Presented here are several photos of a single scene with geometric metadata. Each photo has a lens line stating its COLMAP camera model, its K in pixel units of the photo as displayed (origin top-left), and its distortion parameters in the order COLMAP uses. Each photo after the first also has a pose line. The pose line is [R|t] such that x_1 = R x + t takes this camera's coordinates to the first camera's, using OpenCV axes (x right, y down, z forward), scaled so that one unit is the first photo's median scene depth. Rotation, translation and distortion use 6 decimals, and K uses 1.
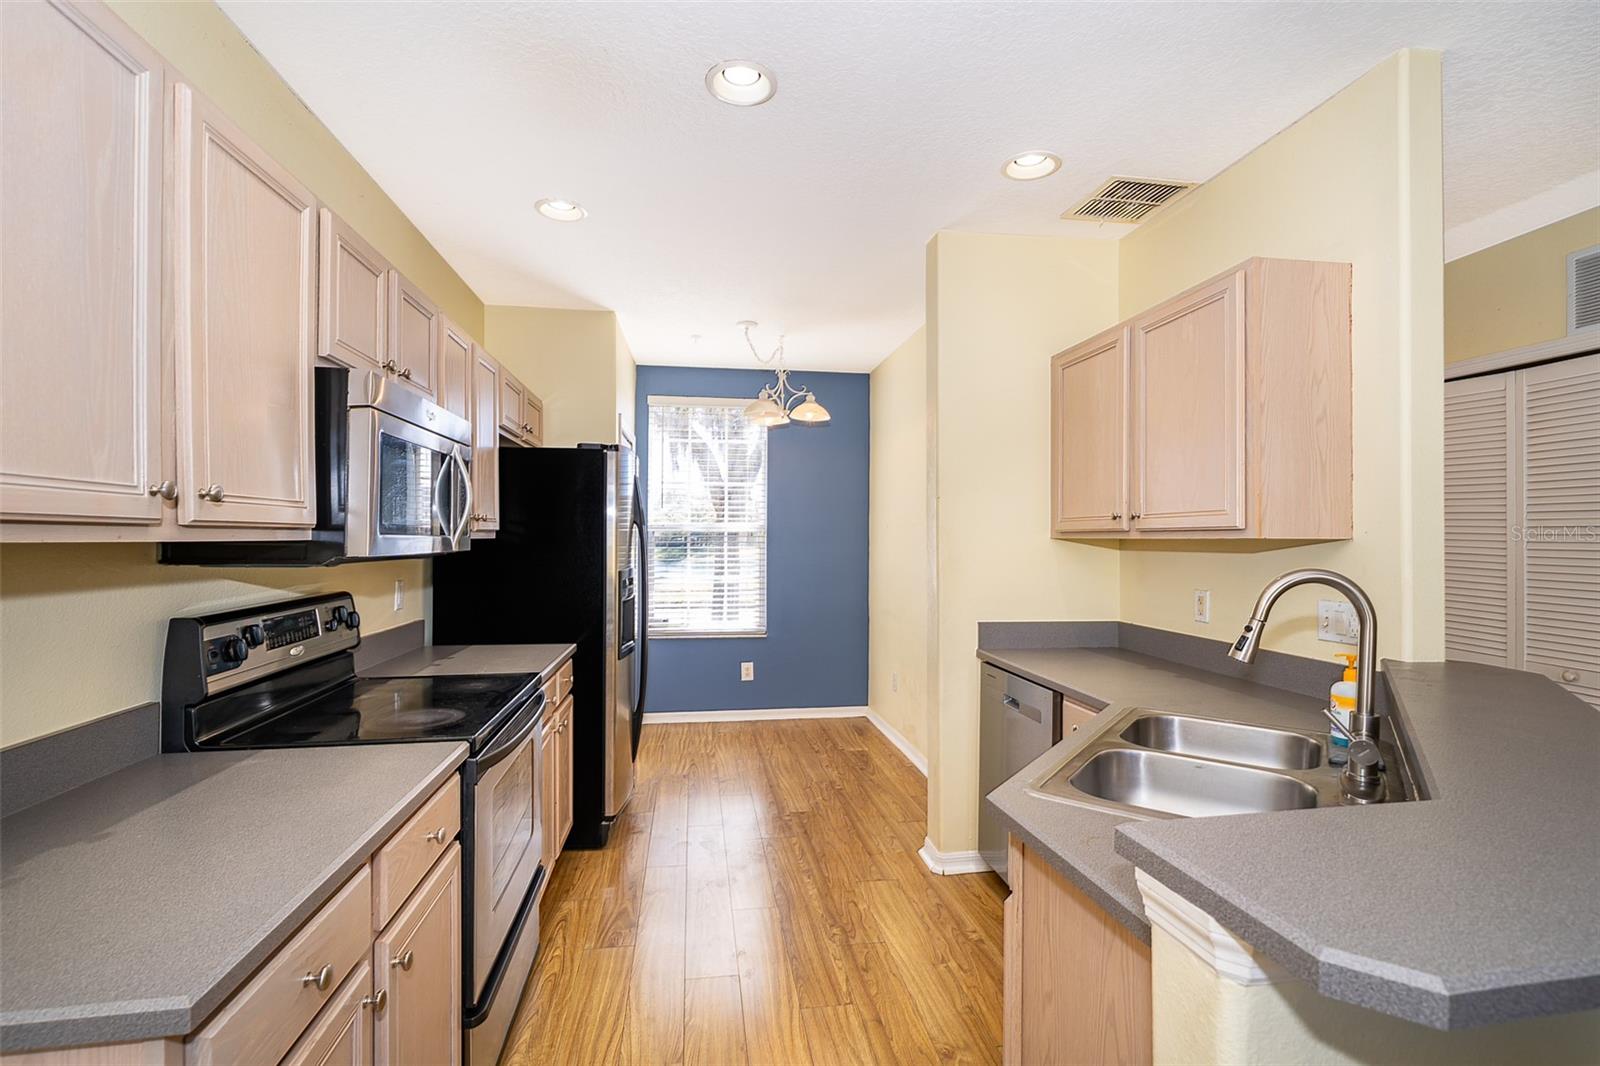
lens RADIAL K [[737.2, 0, 800.0], [0, 737.2, 533.0], [0, 0, 1]] dist [0.002070, -0.000036]
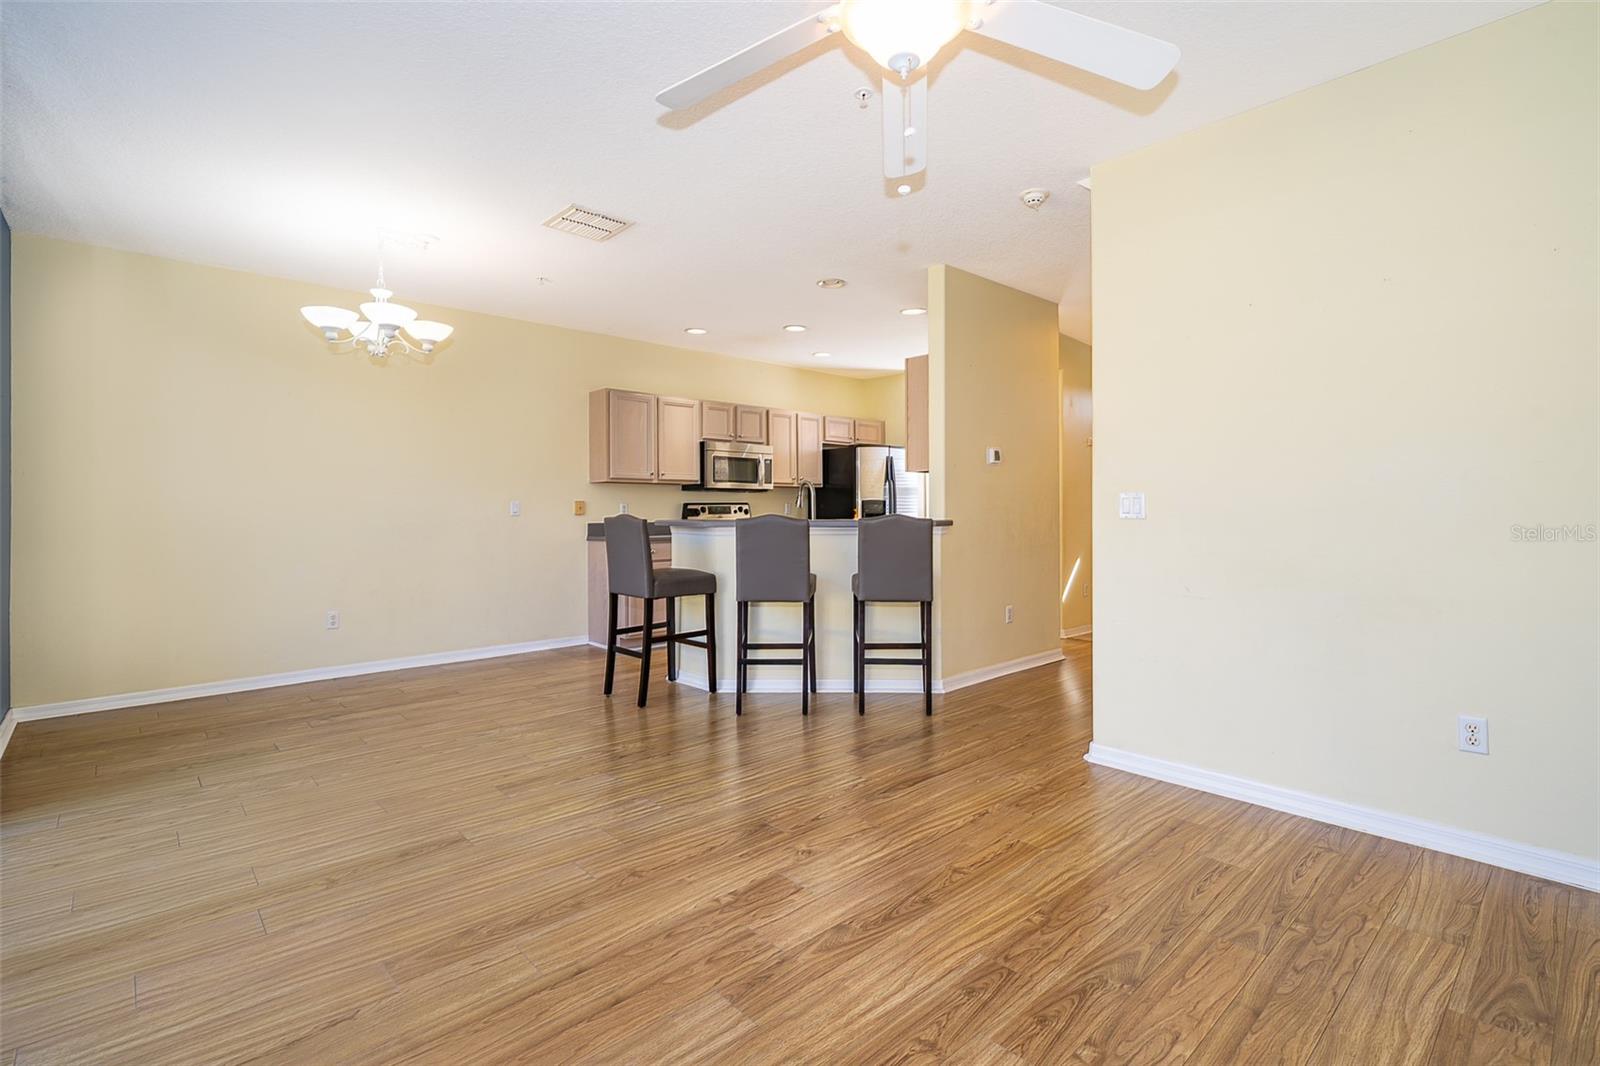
lens RADIAL K [[740.2, 0, 800.0], [0, 740.2, 509.8], [0, 0, 1]] dist [0.008432, -0.000470]
pose [[0.560134, -0.009081, -0.828352, 1.648965], [0.012238, 0.999922, -0.002686, 0.092790], [0.828311, -0.008633, 0.560201, -0.456808]]
